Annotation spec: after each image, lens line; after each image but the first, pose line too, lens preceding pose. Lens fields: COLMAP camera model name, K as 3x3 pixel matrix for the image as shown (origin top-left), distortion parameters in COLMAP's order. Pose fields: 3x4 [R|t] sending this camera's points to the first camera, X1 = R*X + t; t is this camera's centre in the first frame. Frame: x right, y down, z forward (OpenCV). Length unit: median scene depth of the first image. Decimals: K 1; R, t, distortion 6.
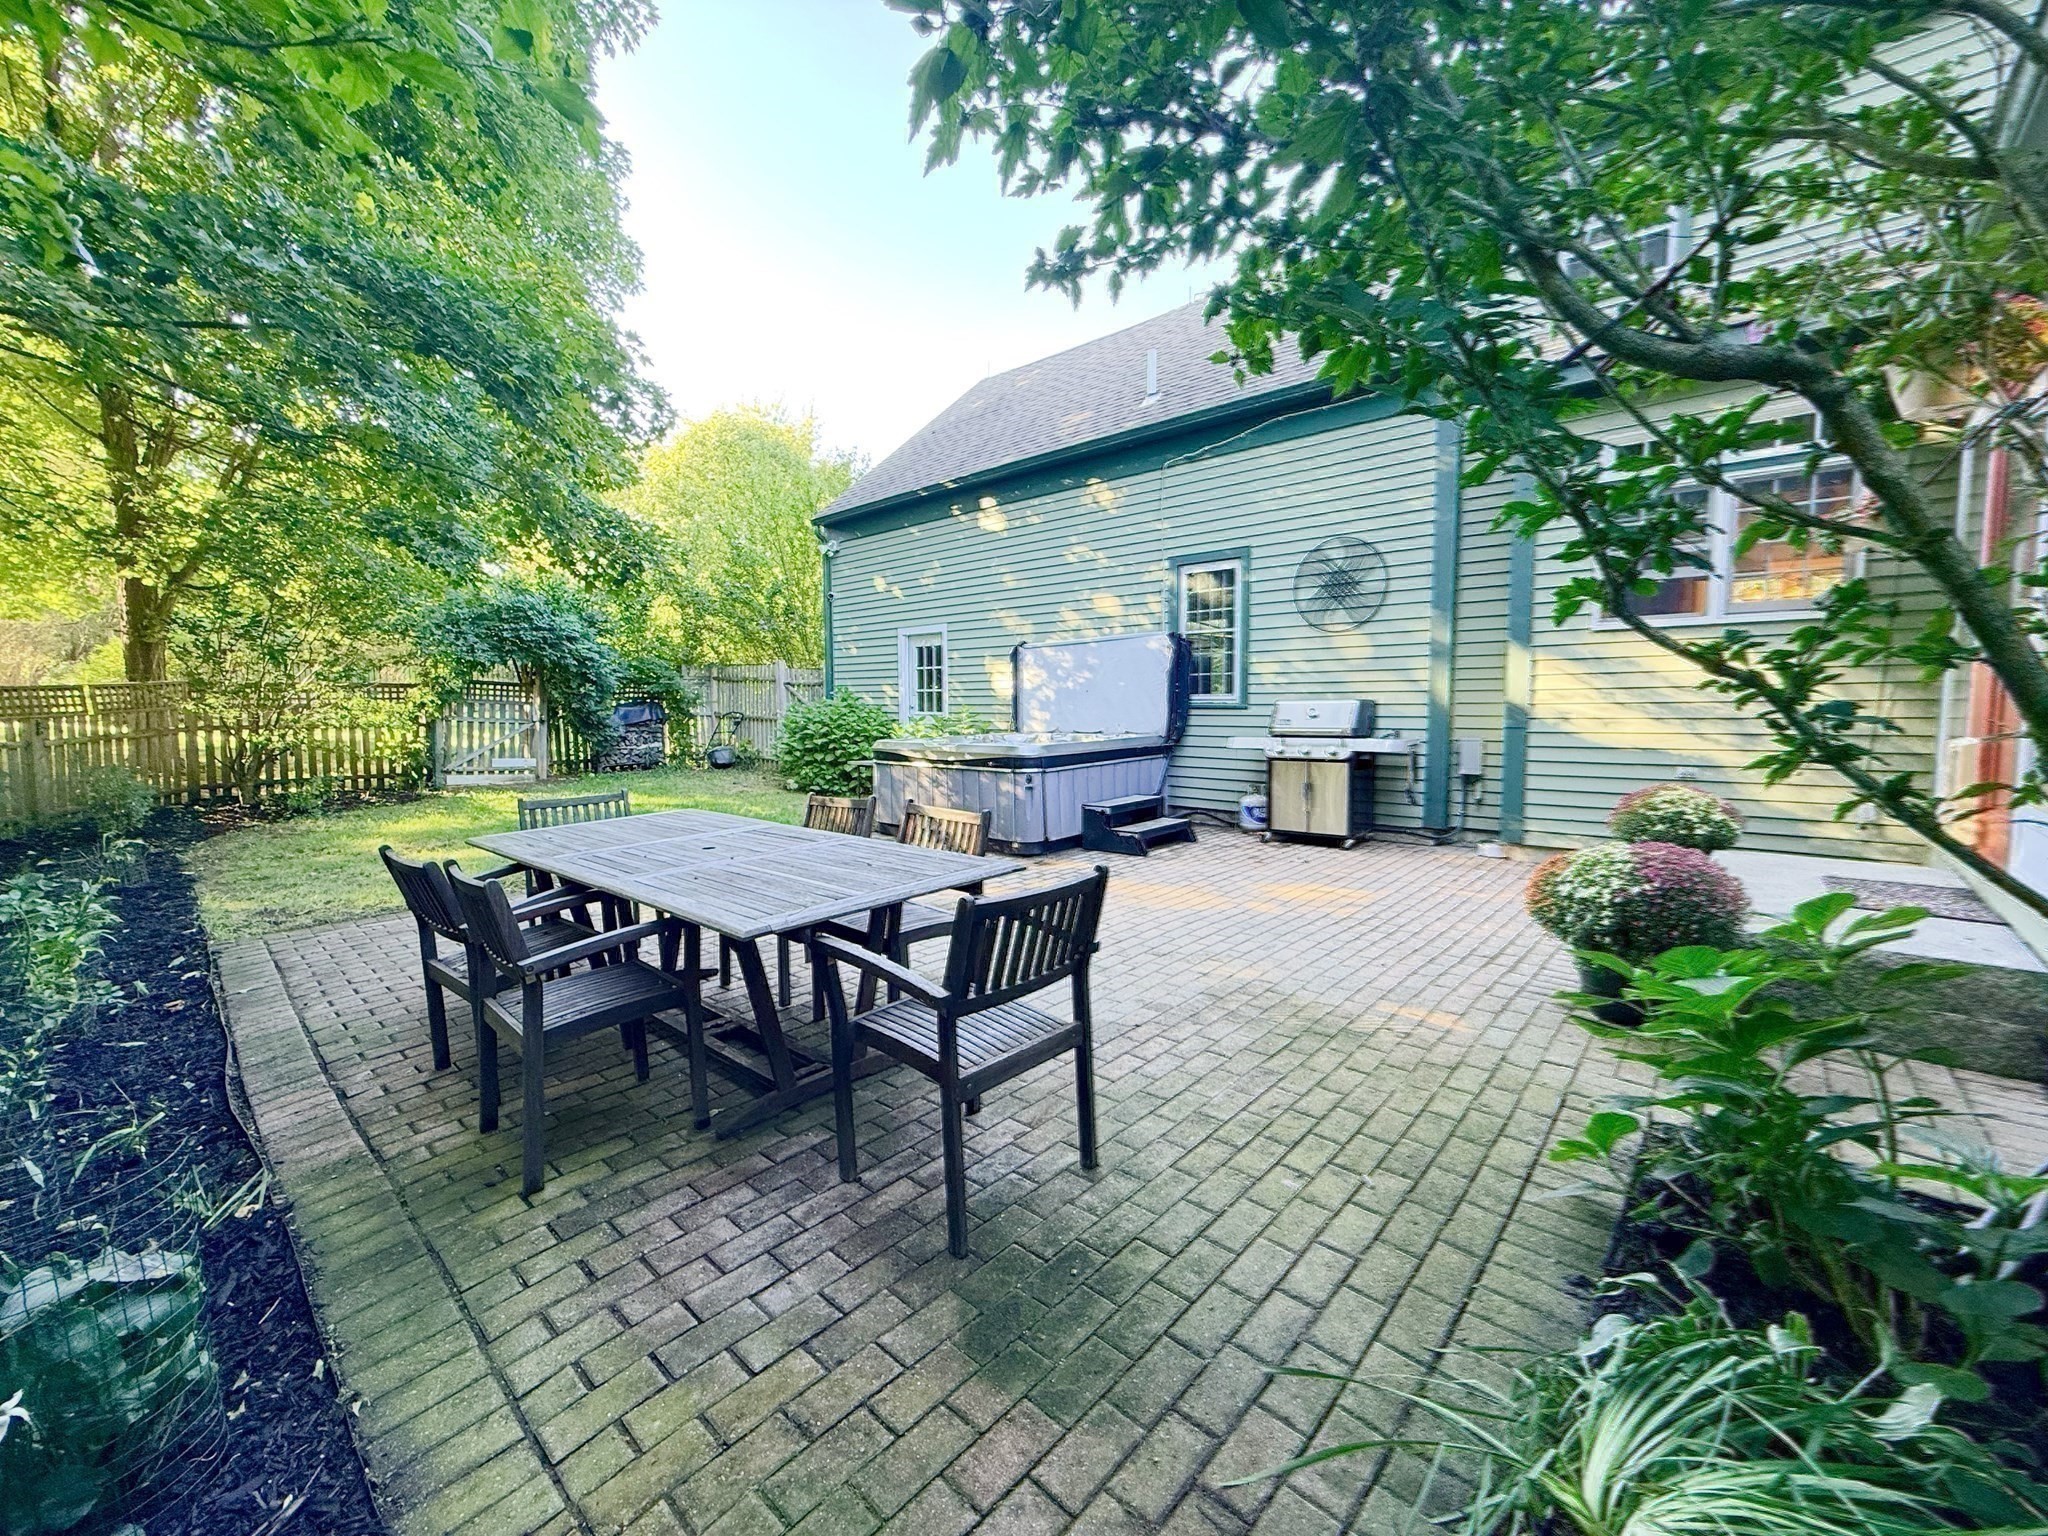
lens RADIAL K [[817.8, 0, 1024.2], [0, 817.8, 768.7], [0, 0, 1]] dist [-0.000136, 0.000257]
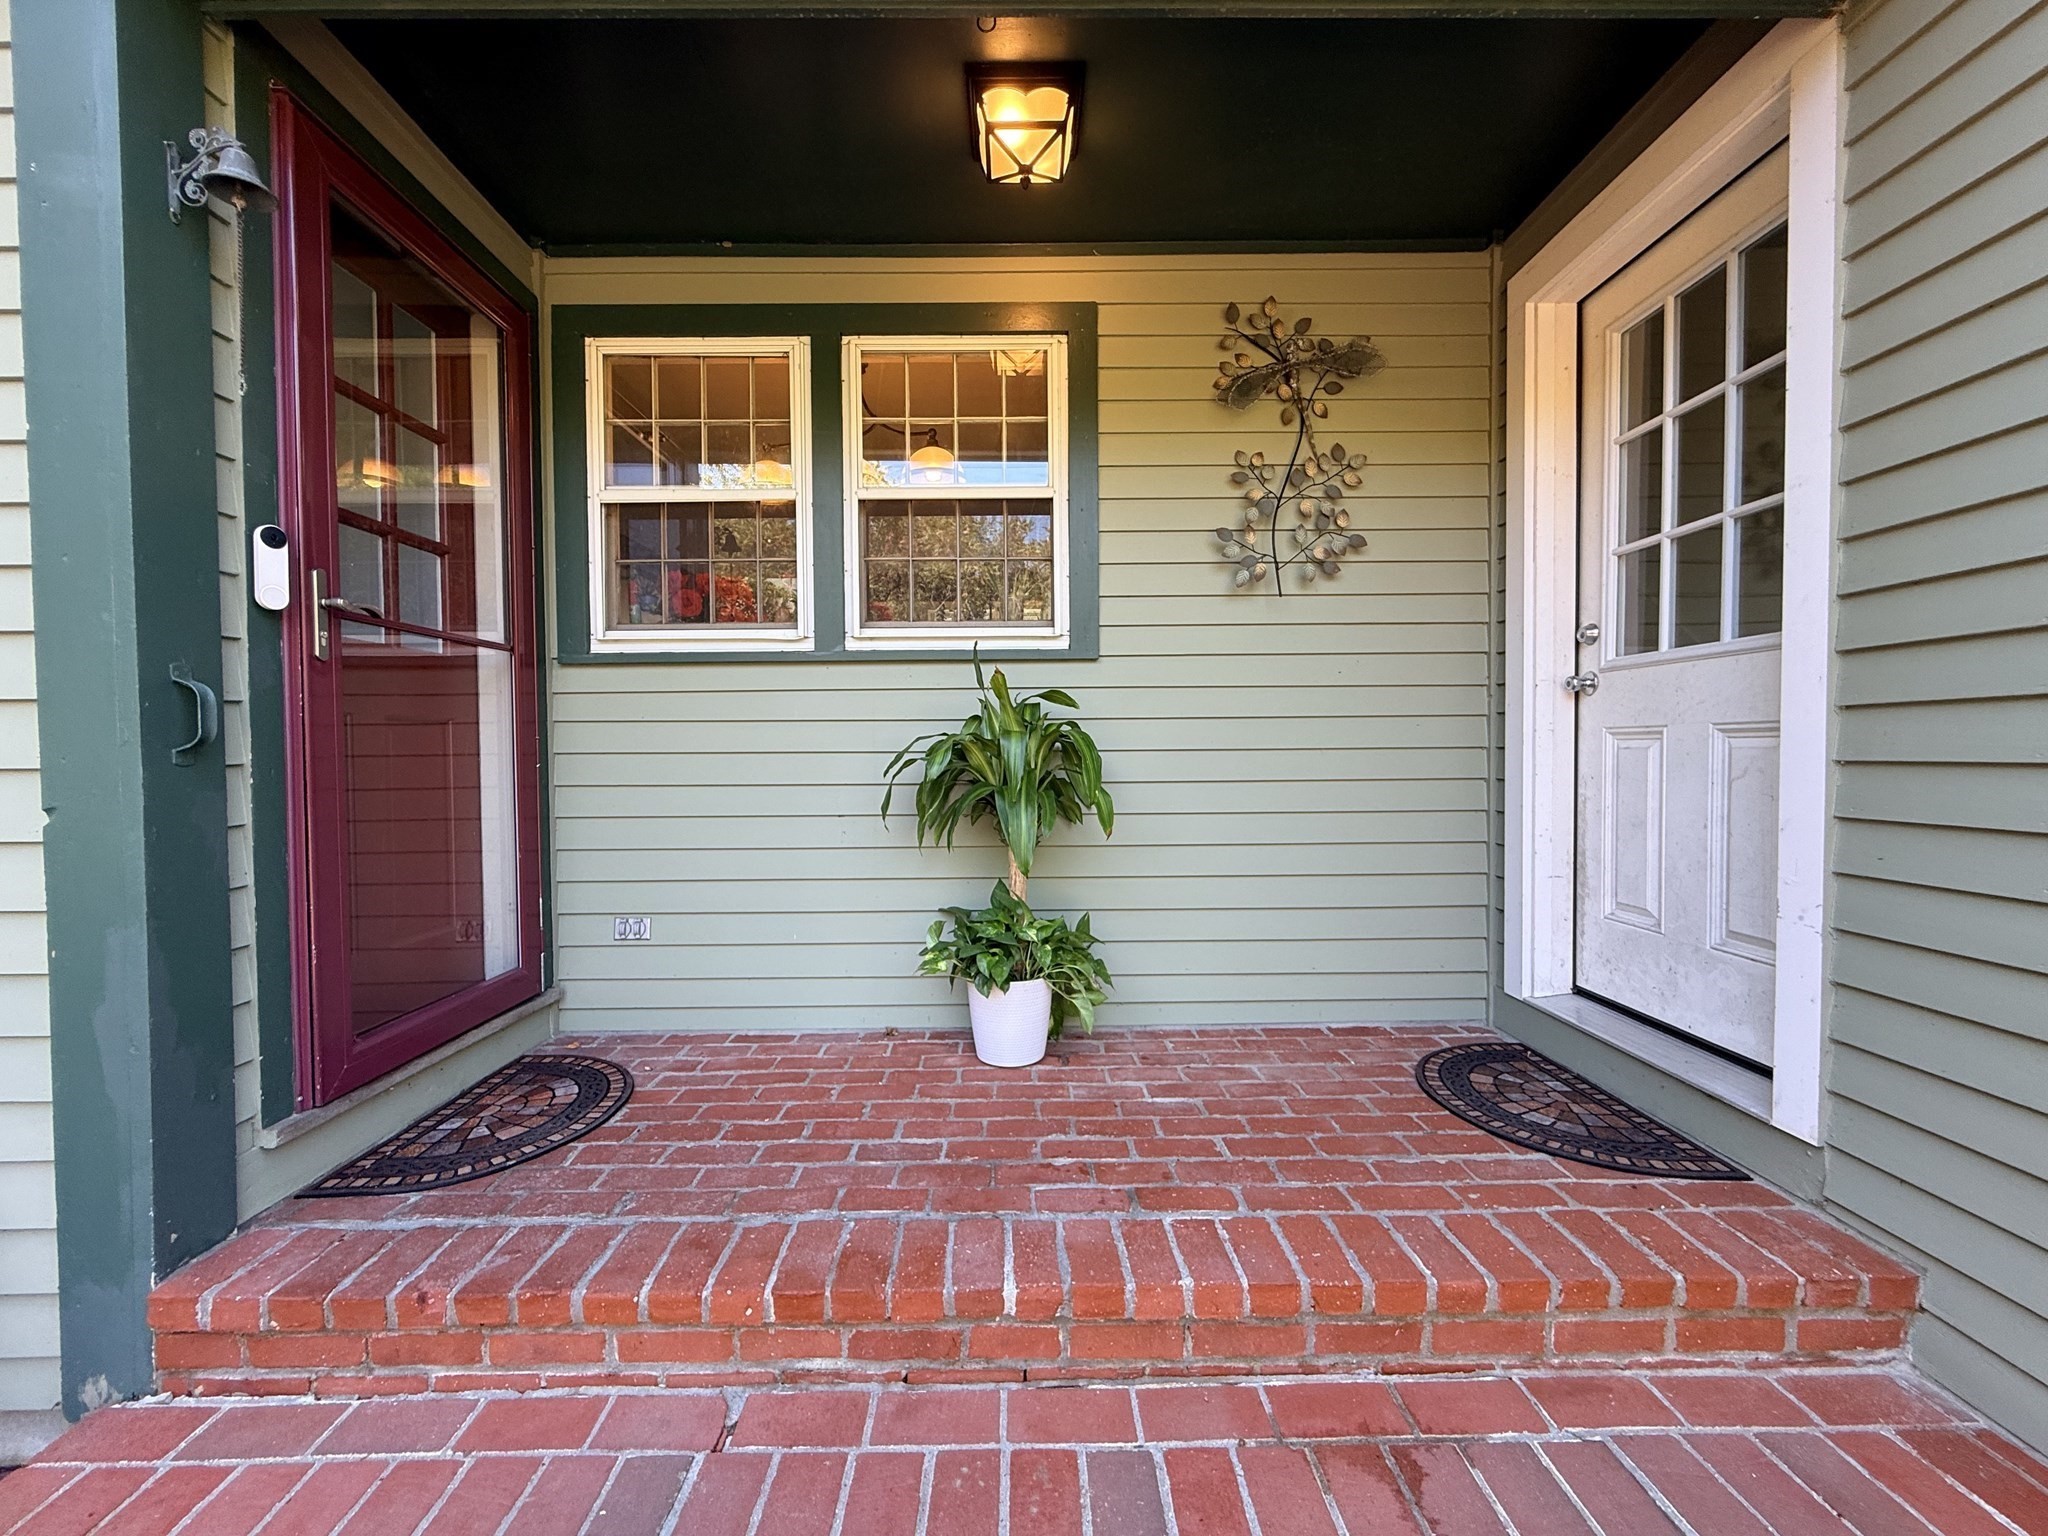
lens RADIAL K [[817.8, 0, 1022.3], [0, 817.8, 769.7], [0, 0, 1]] dist [-0.000136, 0.000257]
pose [[0.676359, 0.018962, -0.736328, -0.079088], [-0.054825, 0.998192, -0.024654, -0.021041], [0.734529, 0.057044, 0.676175, 0.751390]]
